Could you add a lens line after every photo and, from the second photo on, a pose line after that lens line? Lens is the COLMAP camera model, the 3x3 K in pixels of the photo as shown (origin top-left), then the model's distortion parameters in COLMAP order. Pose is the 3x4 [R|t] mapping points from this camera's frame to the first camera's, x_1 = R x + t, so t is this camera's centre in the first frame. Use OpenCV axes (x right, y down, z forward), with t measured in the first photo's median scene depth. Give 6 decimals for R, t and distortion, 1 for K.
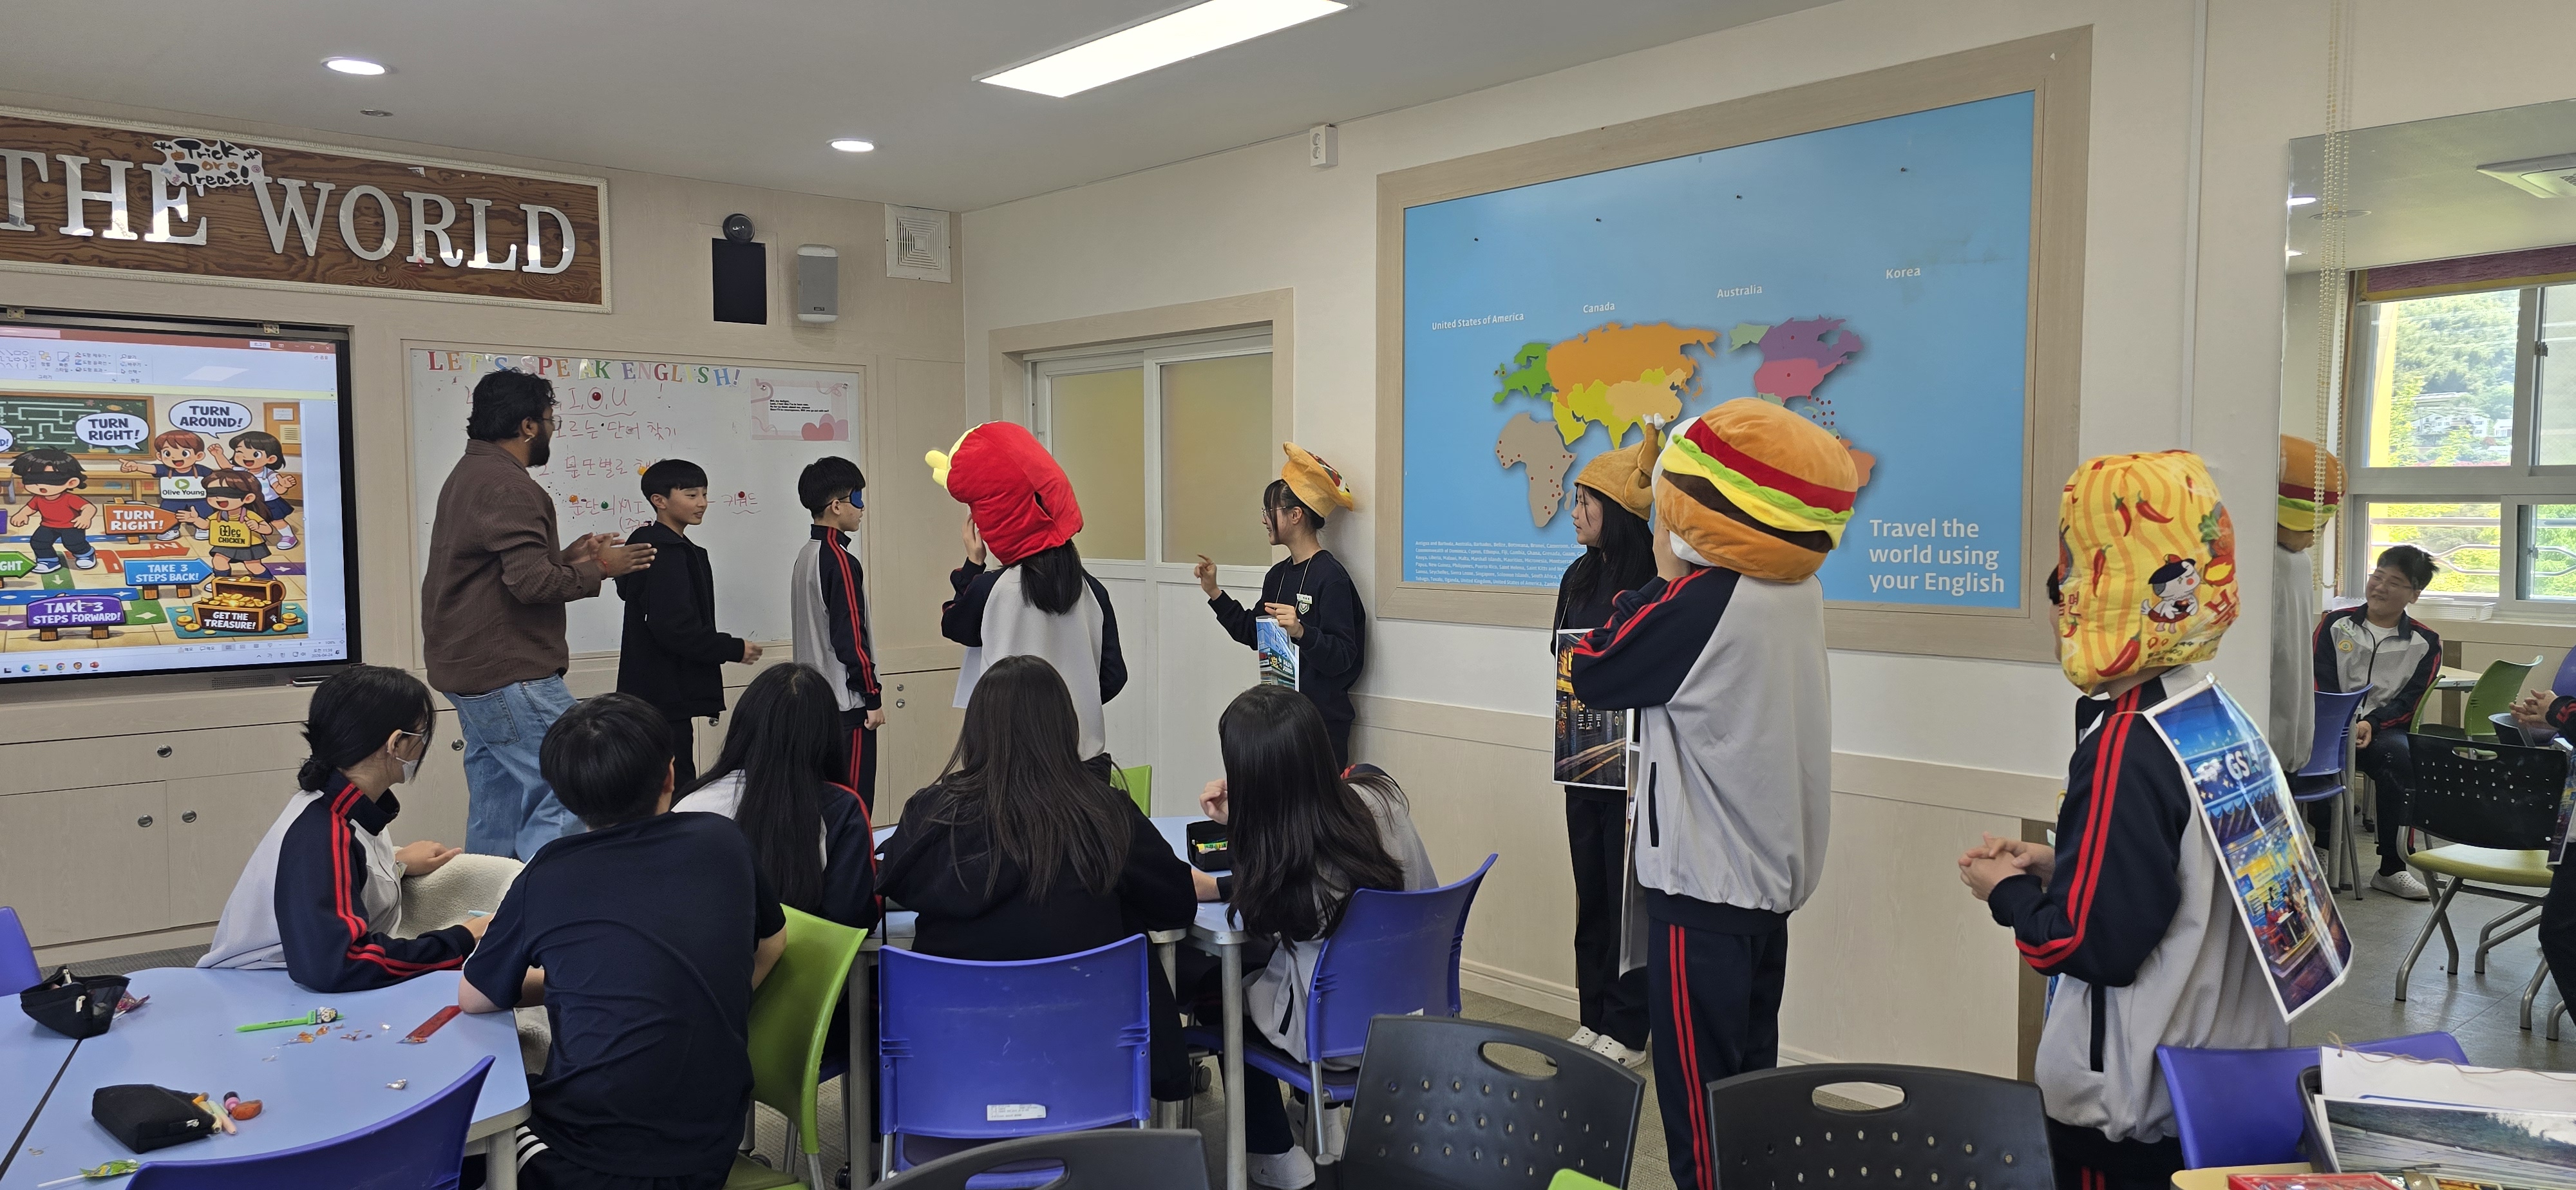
lens RADIAL K [[1740.5, 0, 1286.3], [0, 1740.5, 618.8], [0, 0, 1]] dist [0.038996, -0.026654]
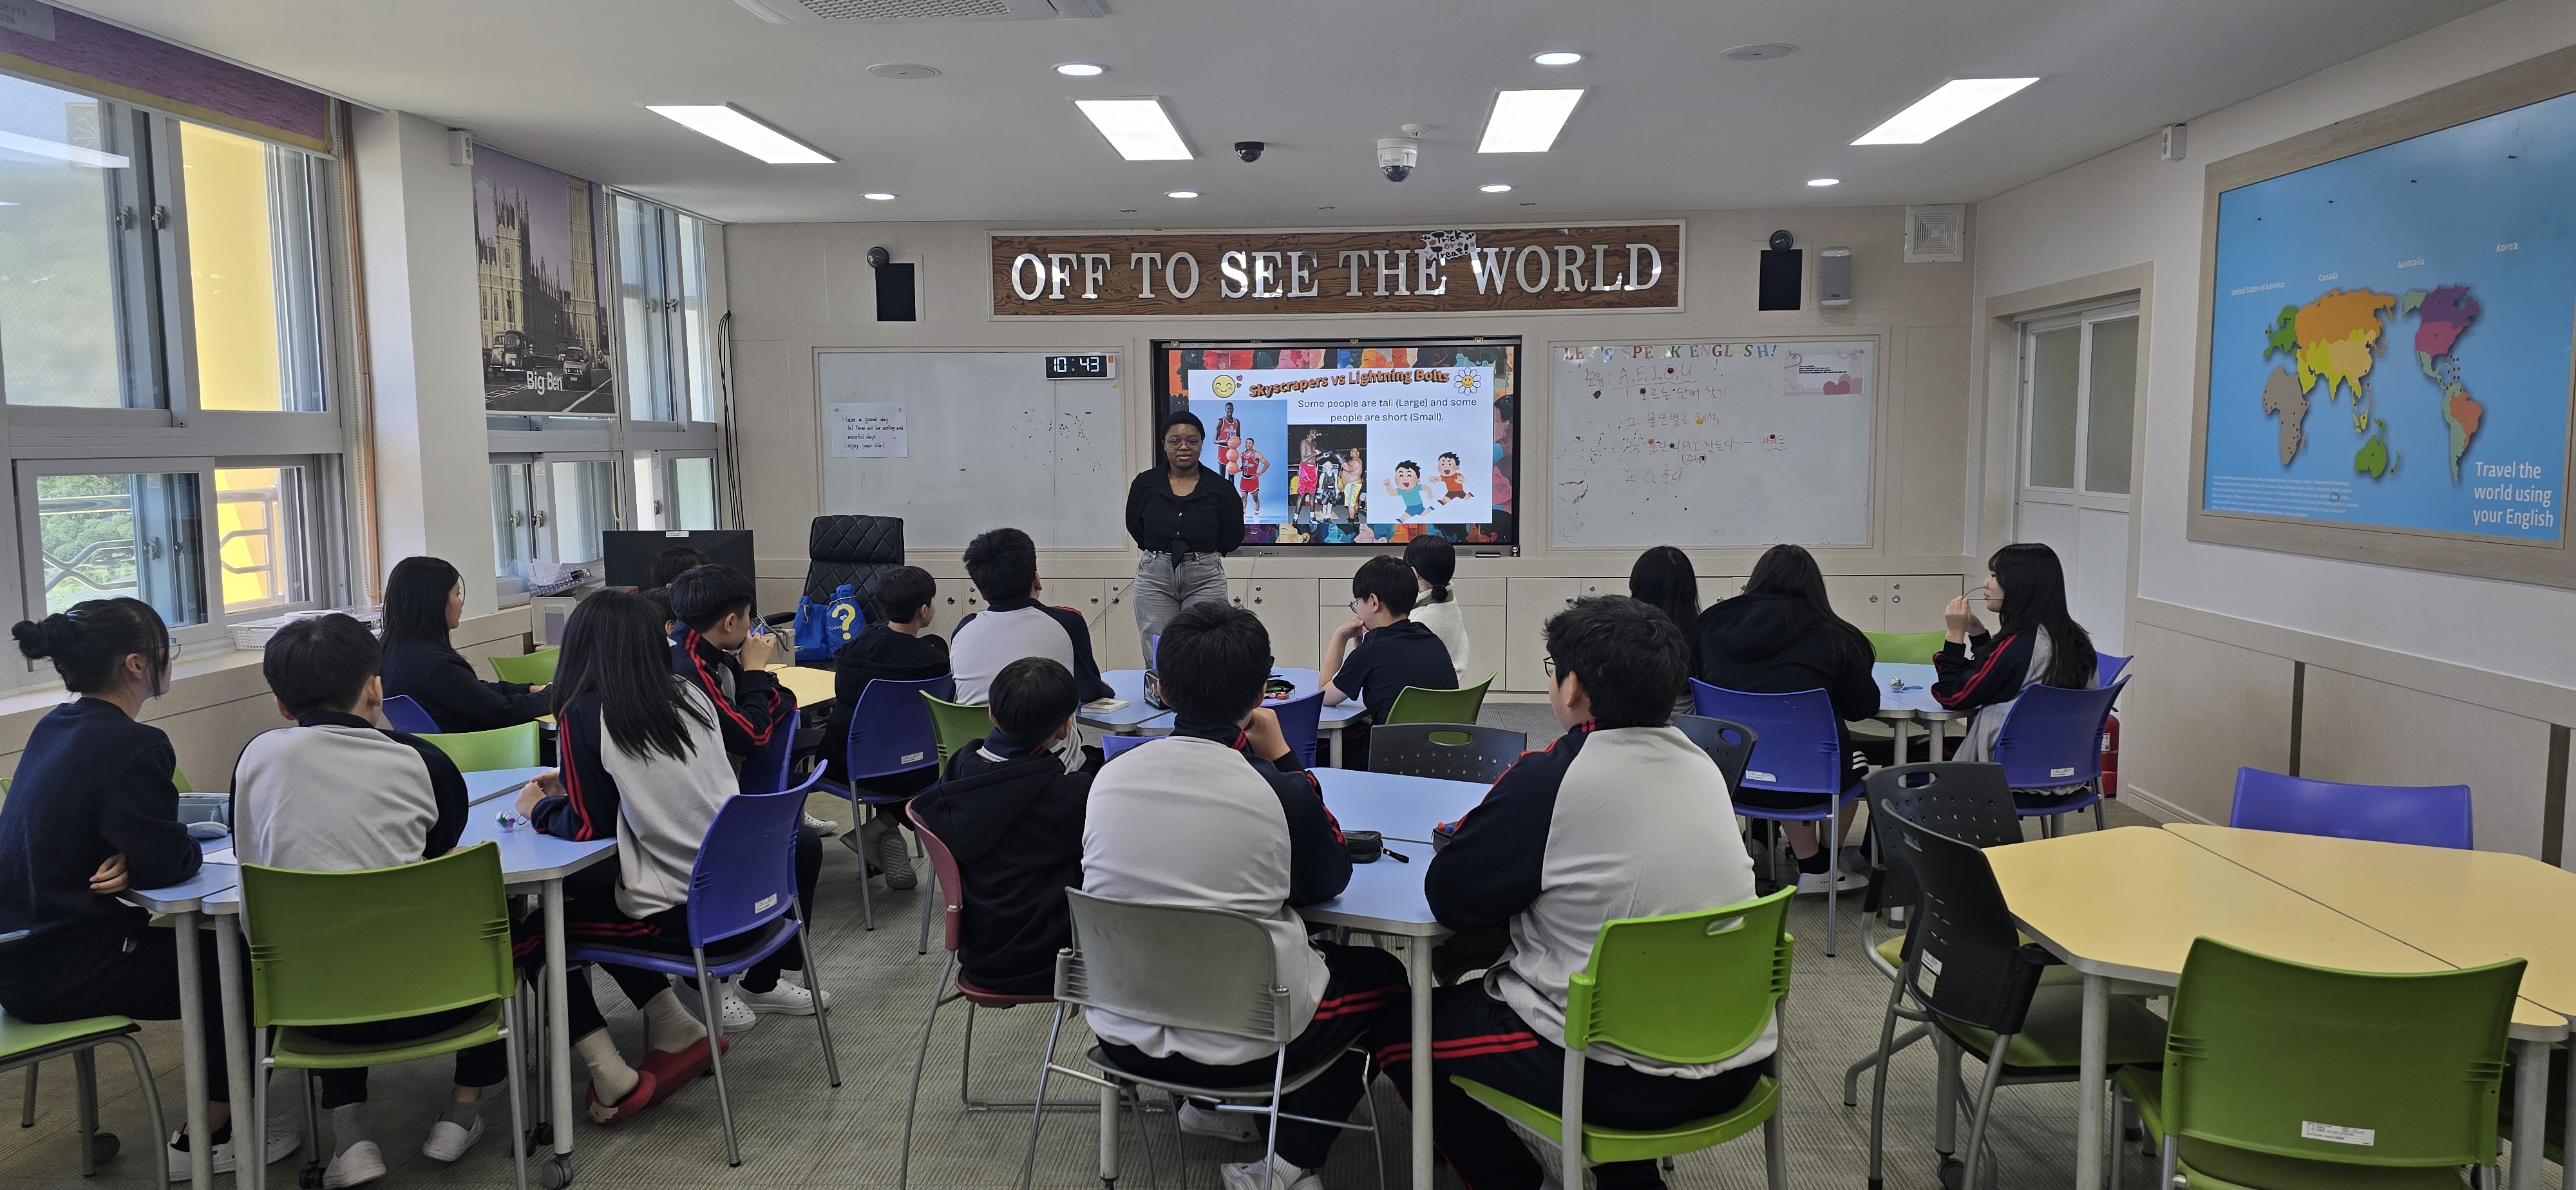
lens RADIAL K [[1740.5, 0, 1287.5], [0, 1740.5, 600.9], [0, 0, 1]] dist [0.038996, -0.026654]
pose [[0.710848, 0.058946, -0.700872, 0.440500], [-0.034051, 0.998198, 0.049416, 0.003061], [0.702521, -0.011262, 0.711574, -0.277996]]
